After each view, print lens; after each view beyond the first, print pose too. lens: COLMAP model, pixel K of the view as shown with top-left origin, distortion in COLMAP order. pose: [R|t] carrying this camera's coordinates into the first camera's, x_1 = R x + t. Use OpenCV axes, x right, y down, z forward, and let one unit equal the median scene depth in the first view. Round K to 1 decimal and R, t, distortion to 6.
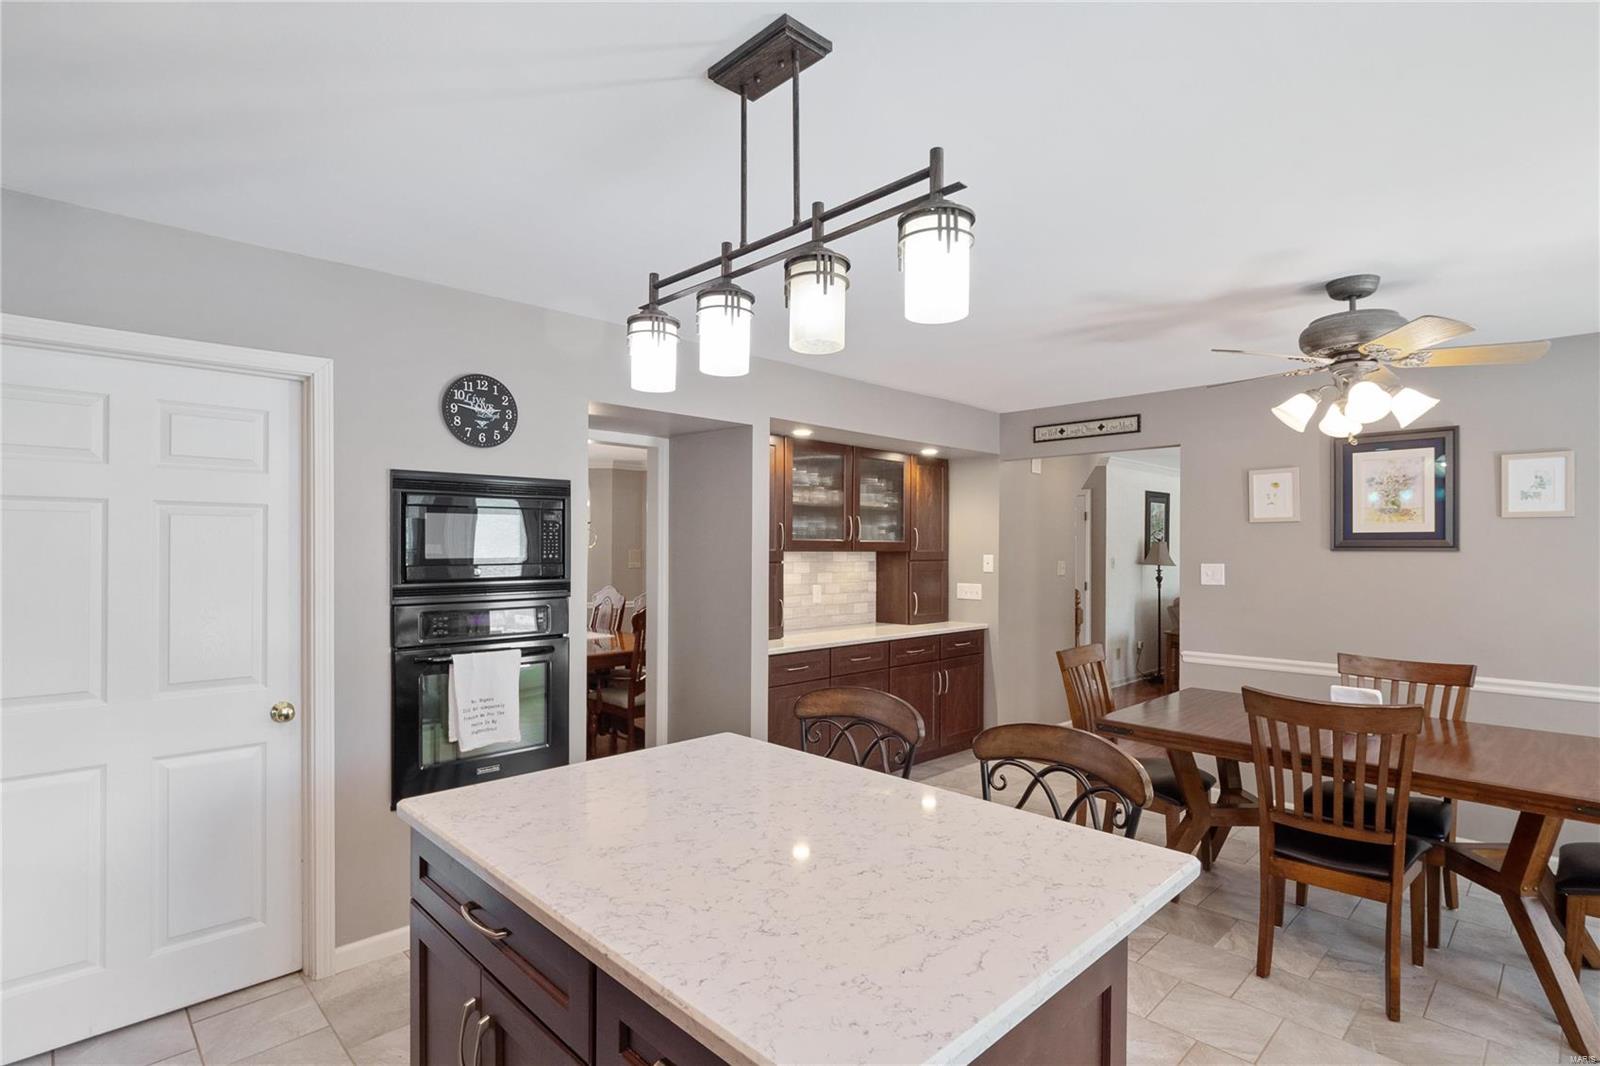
lens RADIAL K [[772.8, 0, 783.0], [0, 772.8, 543.7], [0, 0, 1]] dist [-0.007722, -0.002201]
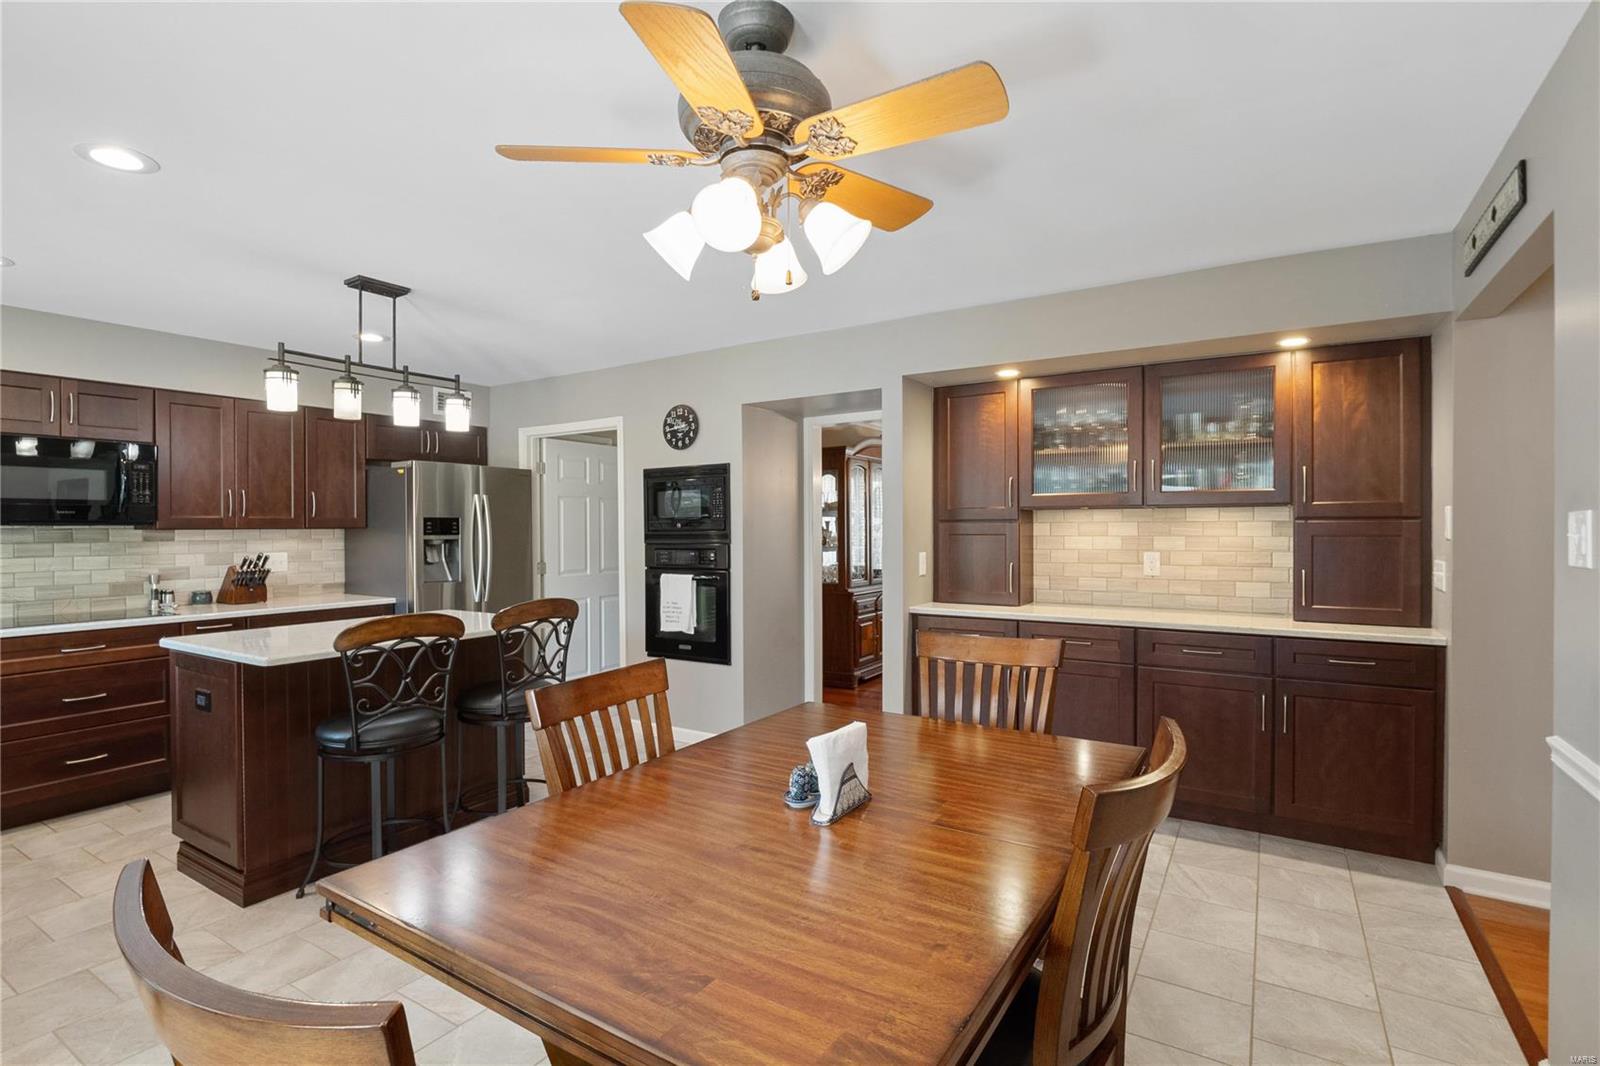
lens RADIAL K [[772.8, 0, 793.5], [0, 772.8, 532.4], [0, 0, 1]] dist [-0.007722, -0.002201]
pose [[0.239570, 0.001097, -0.970879, 1.244010], [0.012790, 0.999909, 0.004286, 0.046167], [0.970795, -0.013444, 0.239534, 0.831571]]
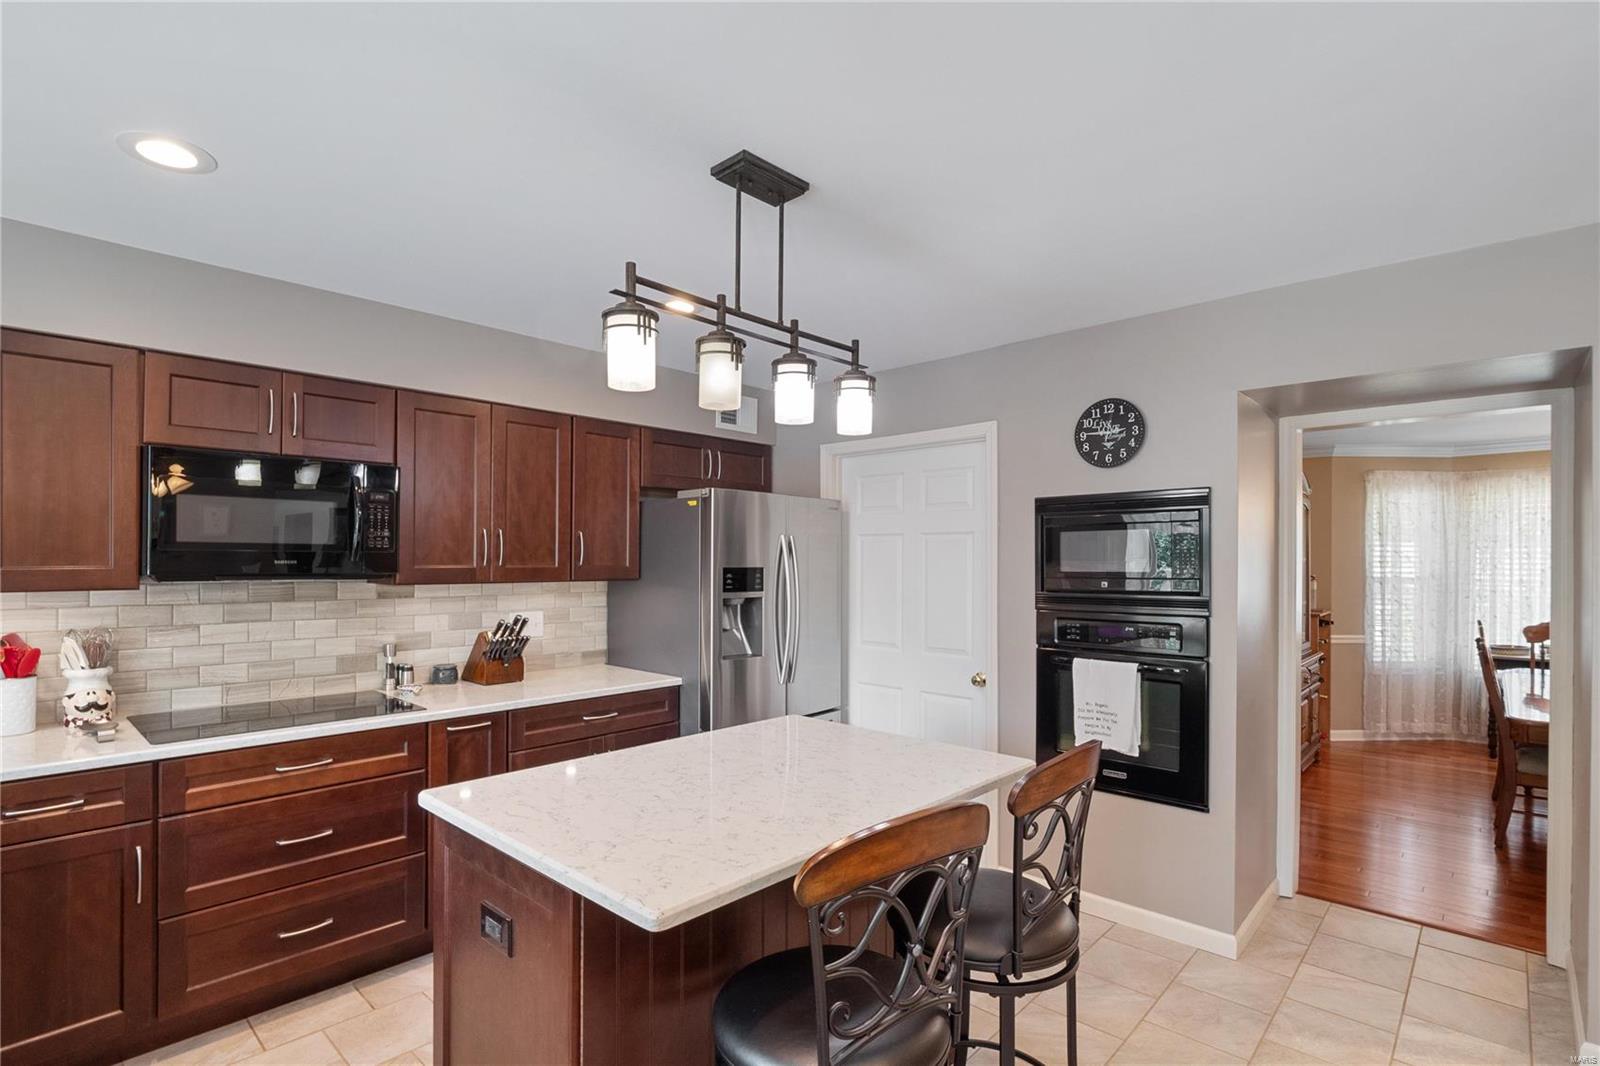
lens RADIAL K [[772.8, 0, 782.3], [0, 772.8, 556.0], [0, 0, 1]] dist [-0.007722, -0.002201]
pose [[0.046861, -0.008860, -0.998862, 0.640173], [0.002871, 0.999958, -0.008735, 0.004741], [0.998897, -0.002458, 0.046884, 0.497989]]
